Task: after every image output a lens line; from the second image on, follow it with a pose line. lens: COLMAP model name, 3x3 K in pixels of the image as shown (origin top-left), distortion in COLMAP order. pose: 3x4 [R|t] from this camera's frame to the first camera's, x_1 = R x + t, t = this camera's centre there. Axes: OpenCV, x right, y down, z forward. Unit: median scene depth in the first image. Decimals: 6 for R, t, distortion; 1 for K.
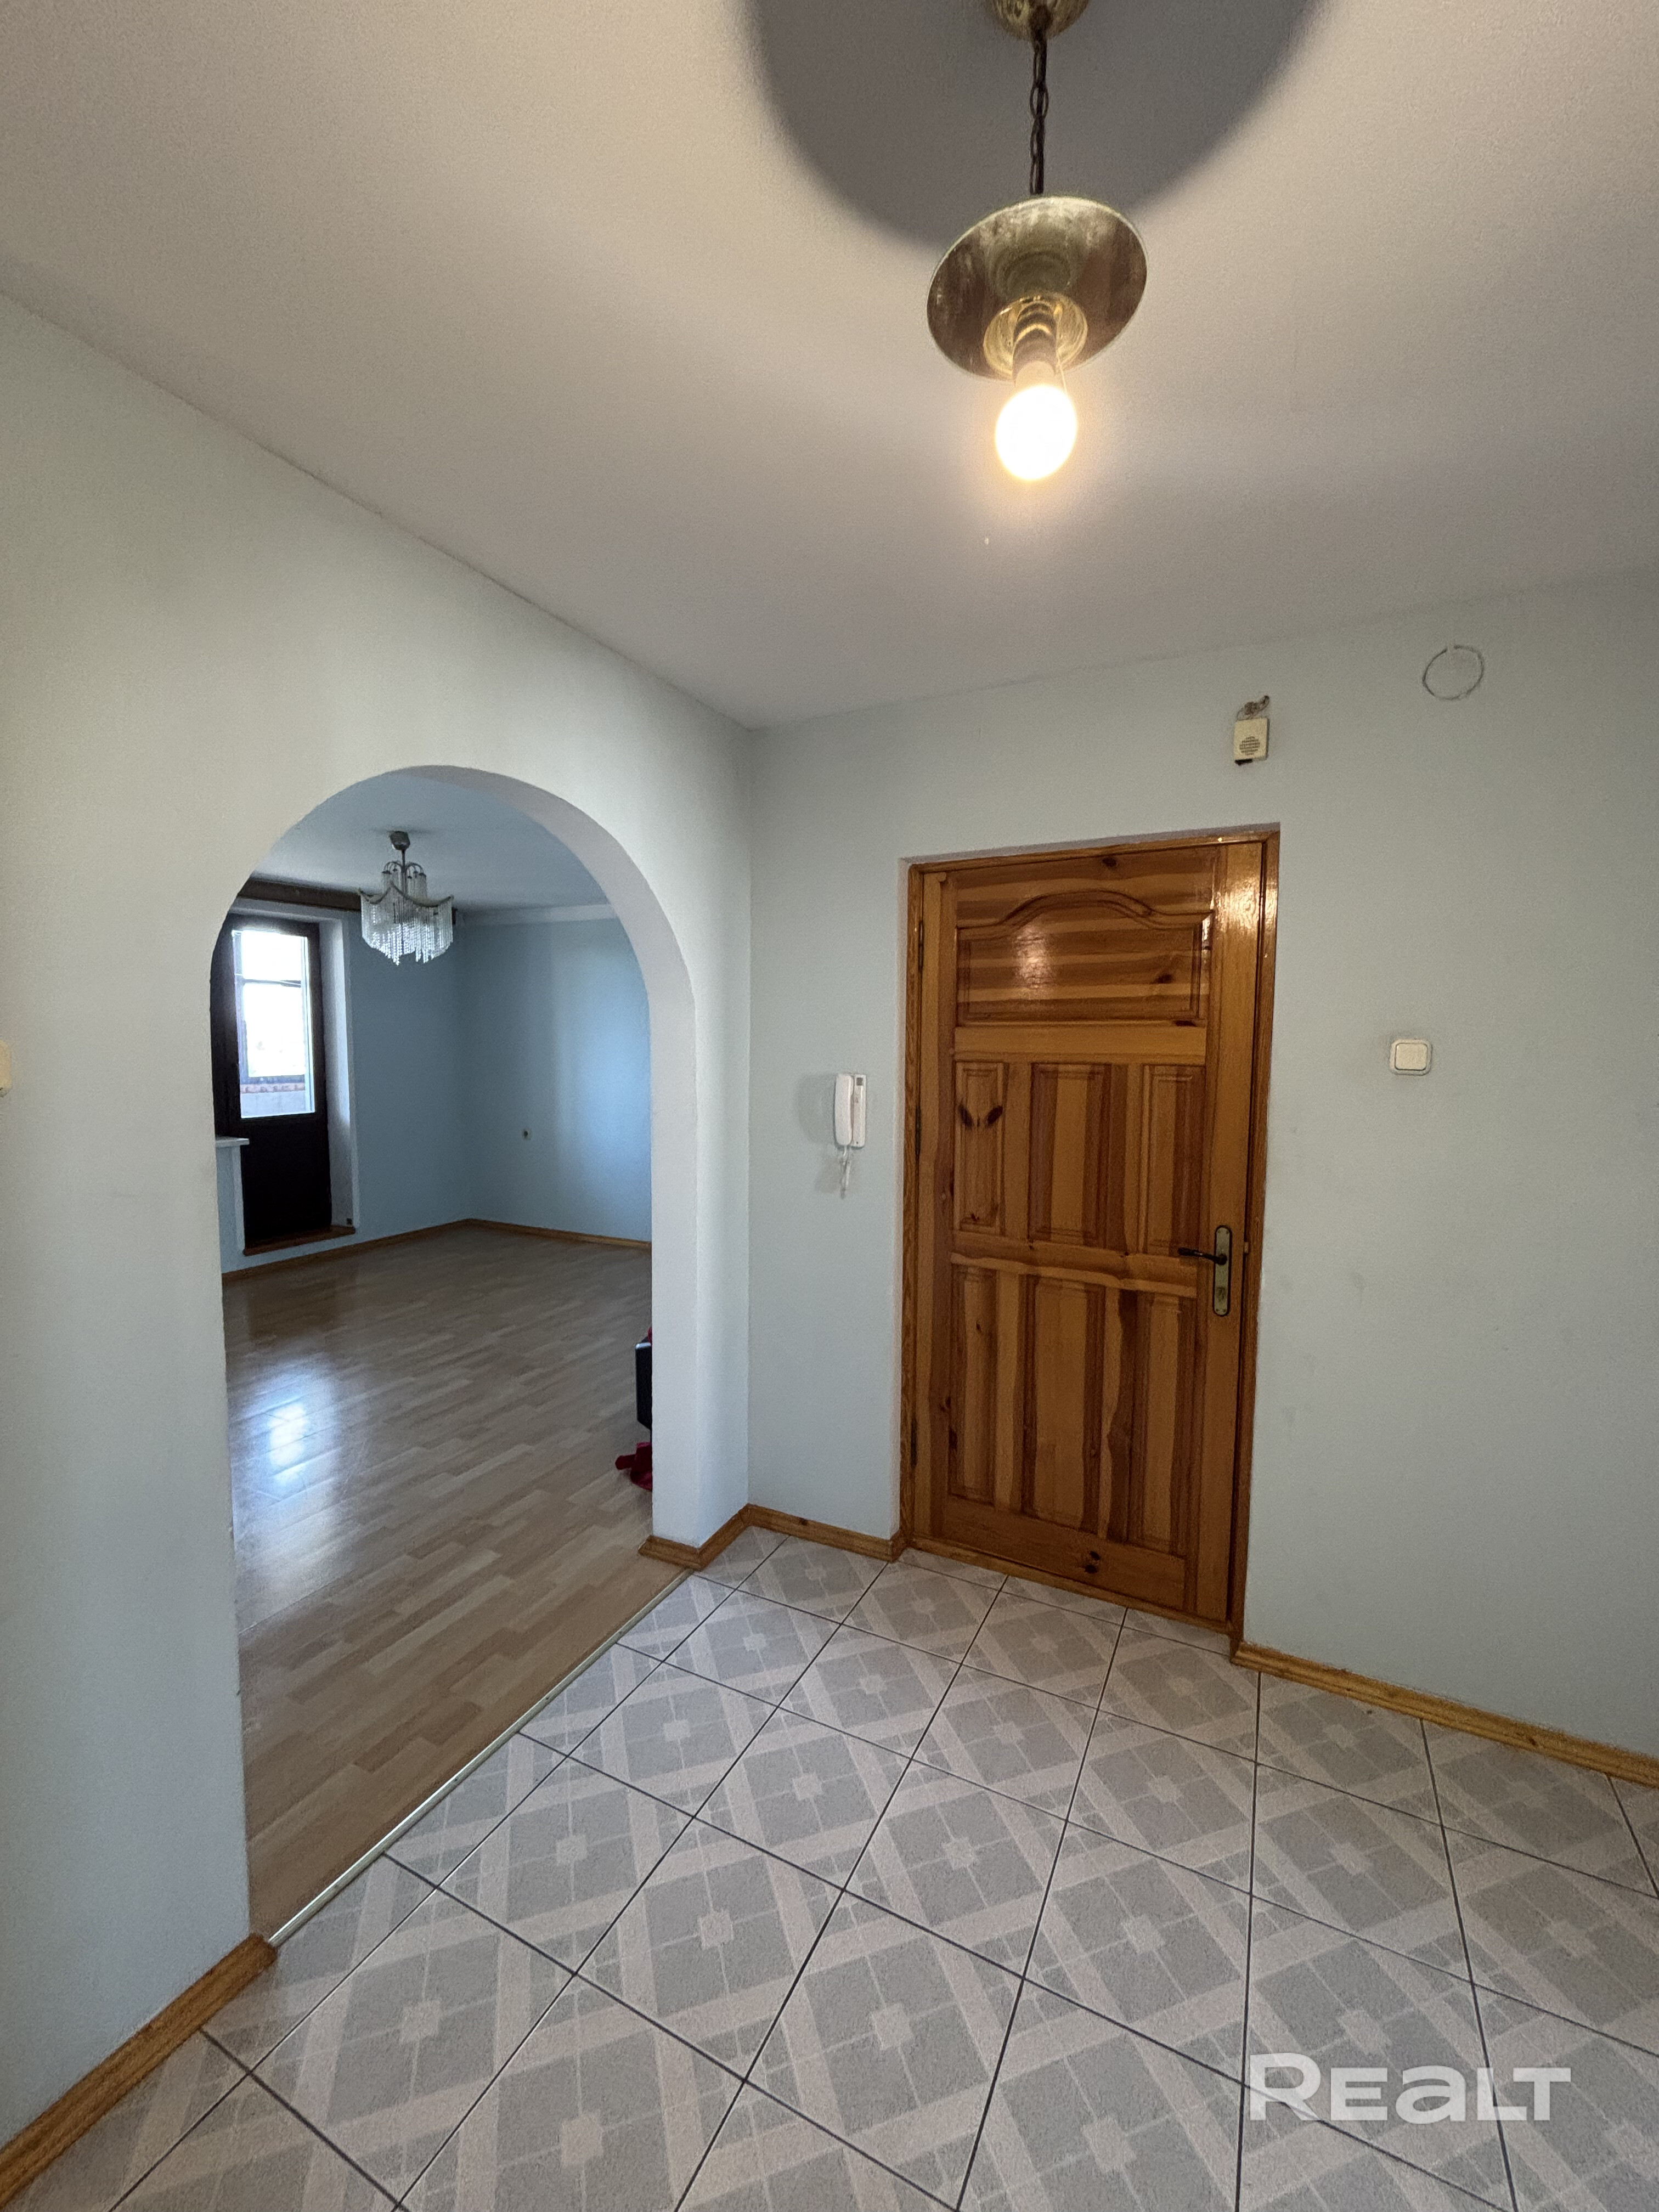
lens RADIAL K [[903.8, 0, 817.9], [0, 903.8, 1105.5], [0, 0, 1]] dist [0.006166, -0.000302]
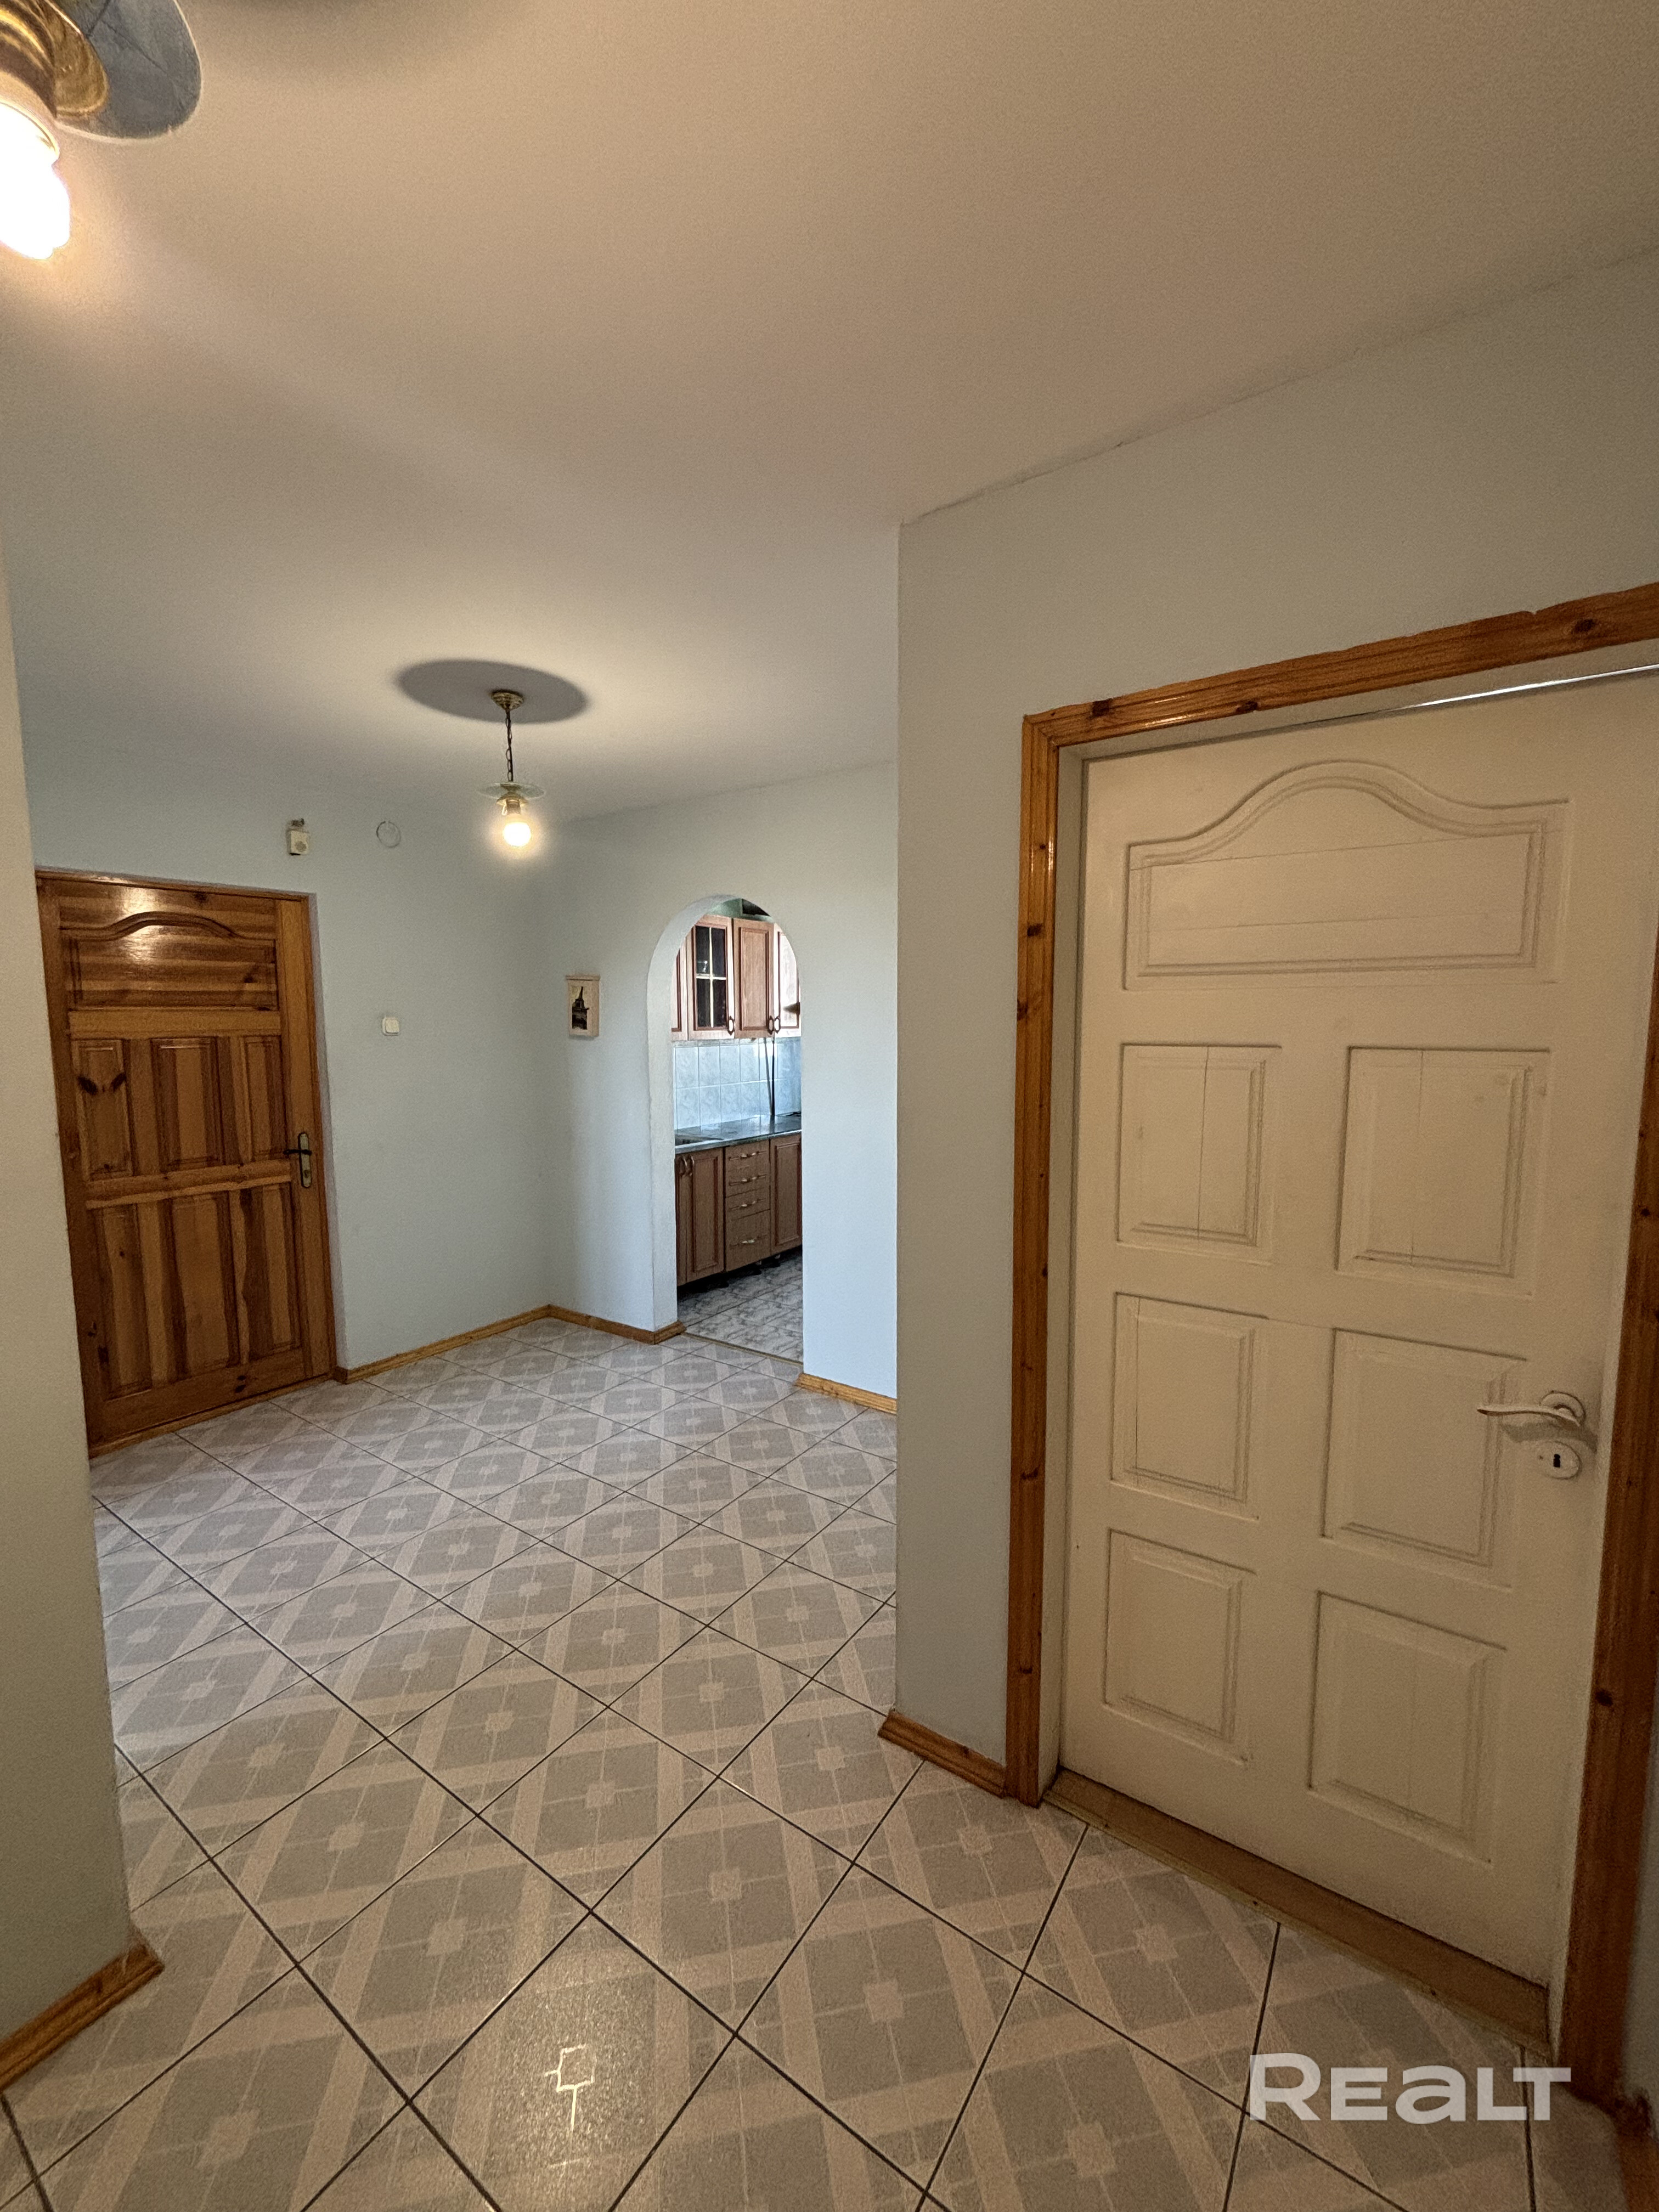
lens RADIAL K [[890.2, 0, 829.5], [0, 890.2, 1106.0], [0, 0, 1]] dist [-0.006051, 0.000351]
pose [[0.133142, -0.103063, 0.985724, -0.923143], [0.089231, 0.991786, 0.091644, 0.020449], [-0.987072, 0.075756, 0.141245, -0.157081]]
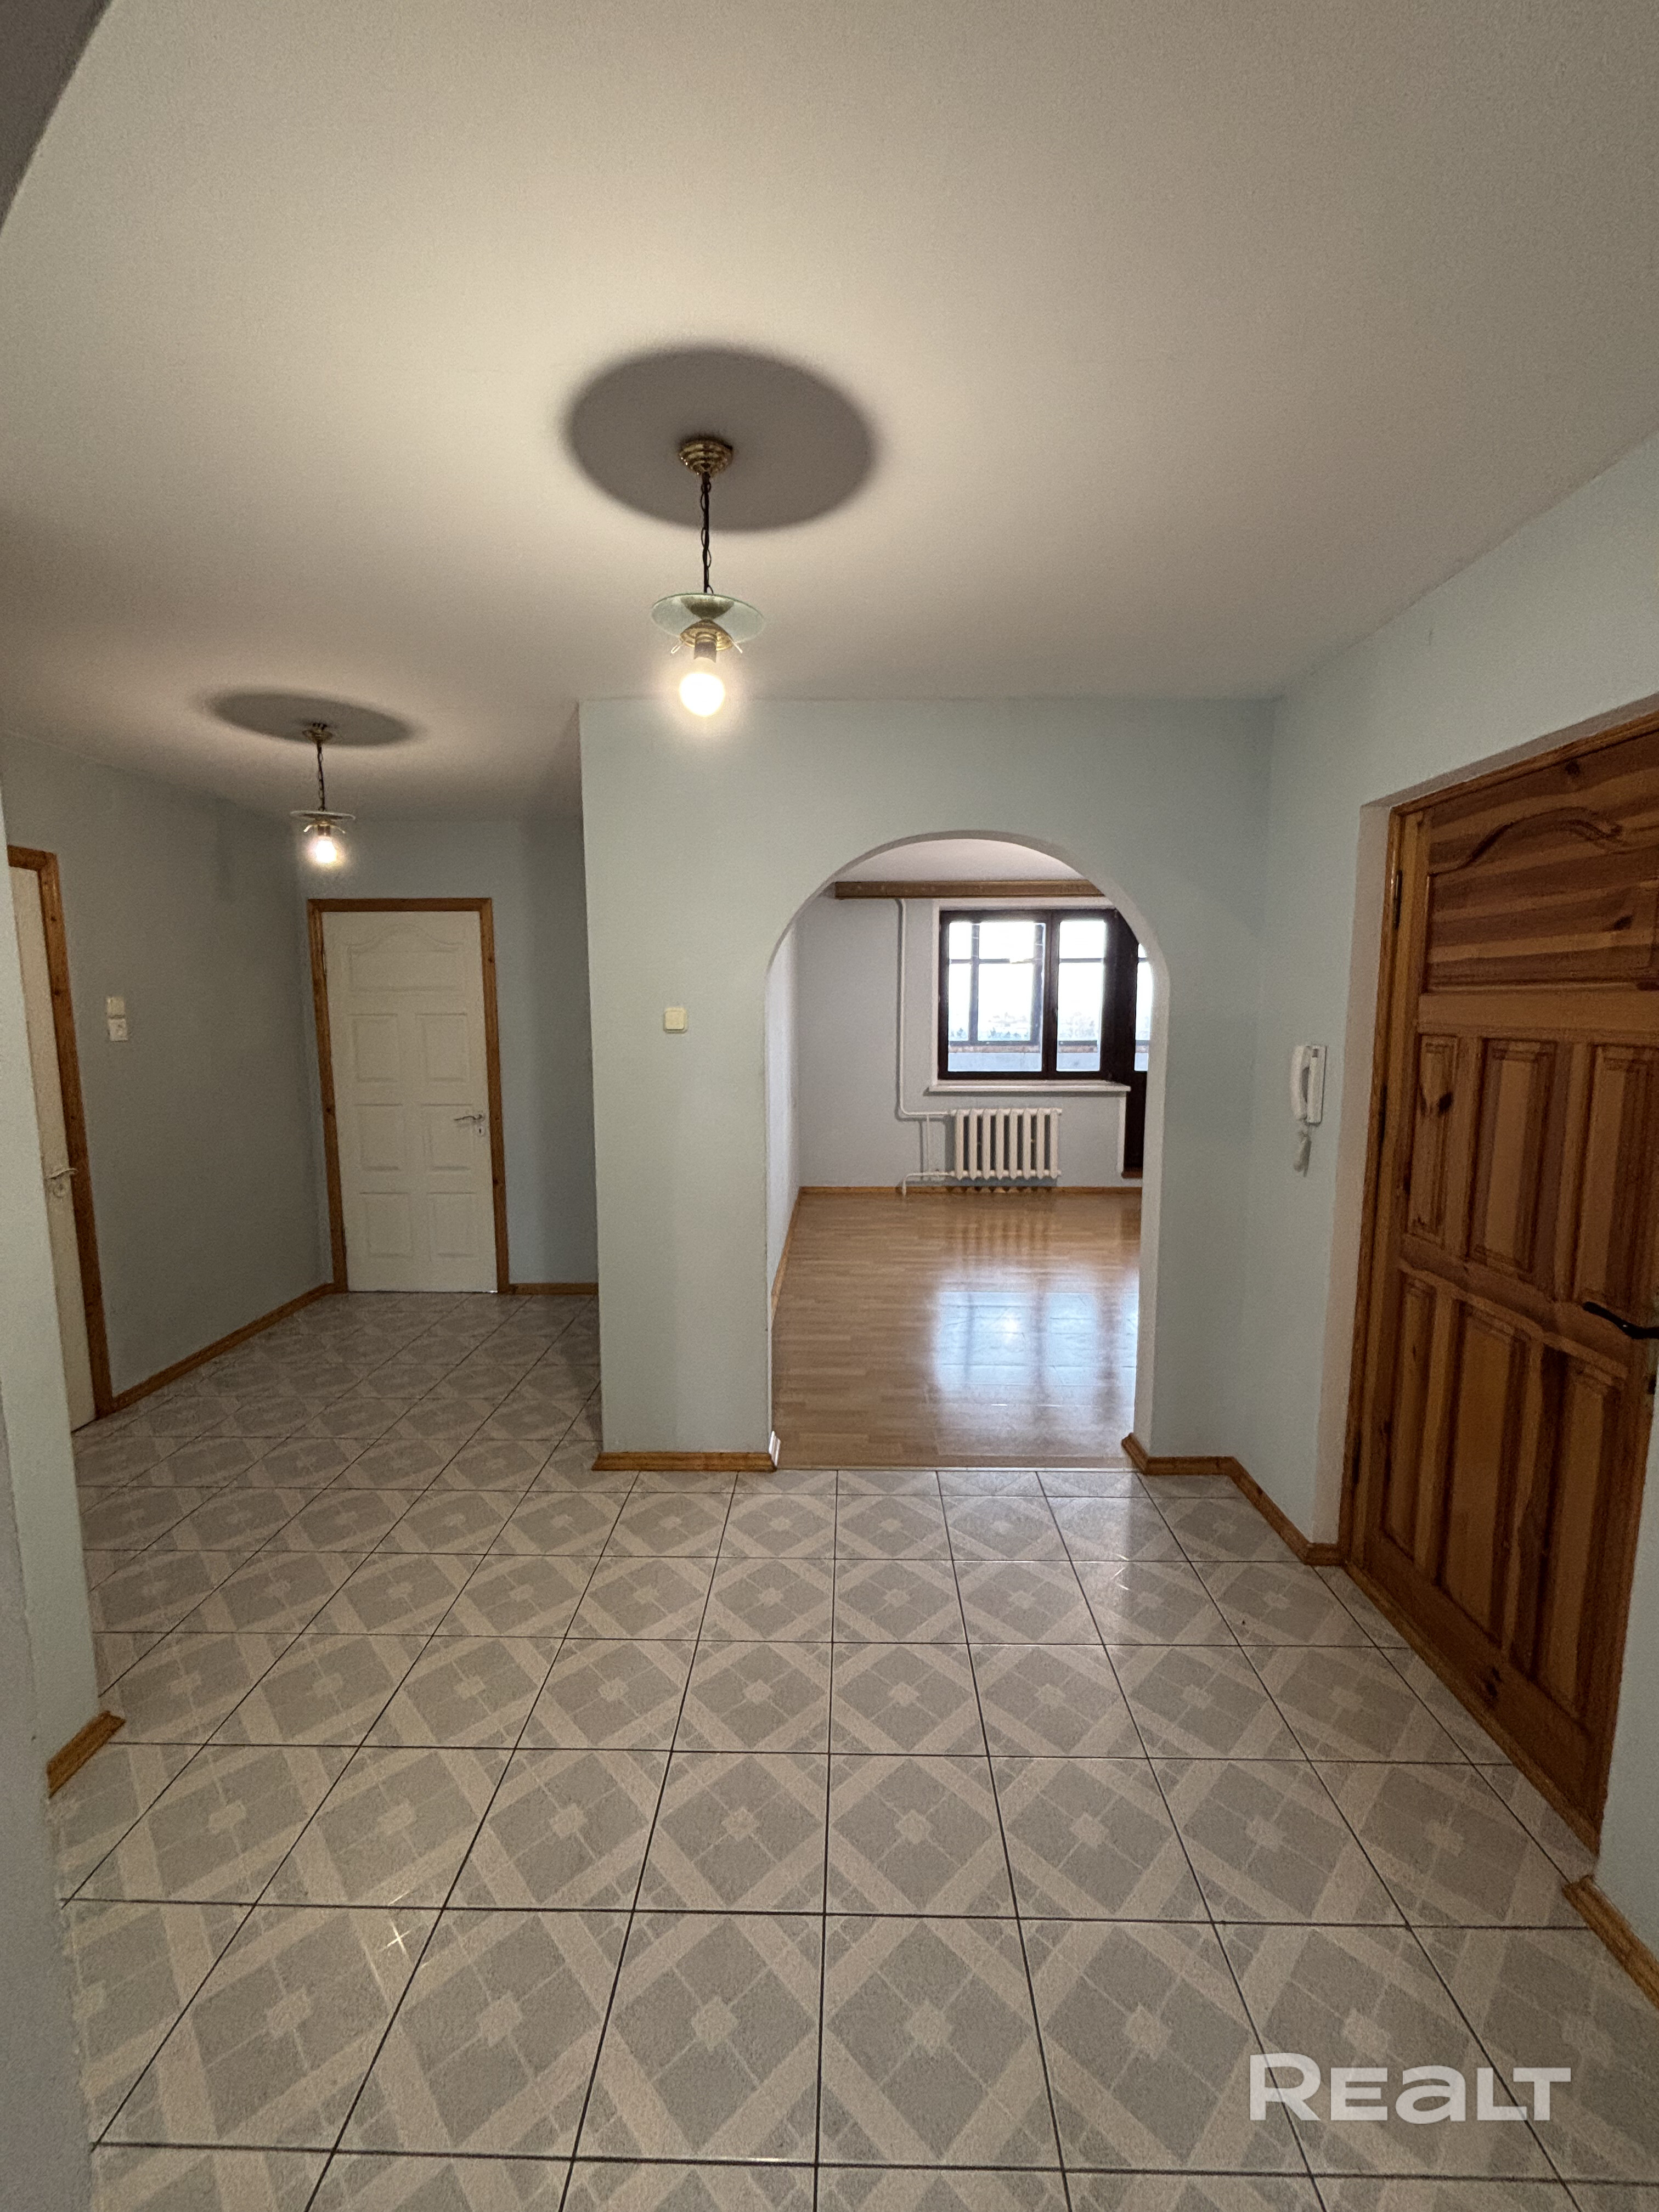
lens RADIAL K [[890.2, 0, 829.5], [0, 890.2, 1106.0], [0, 0, 1]] dist [-0.006051, 0.000351]
pose [[0.441534, 0.100051, -0.891649, 0.688587], [-0.069845, 0.994581, 0.077015, -0.008164], [0.894522, 0.028272, 0.446129, 0.138317]]
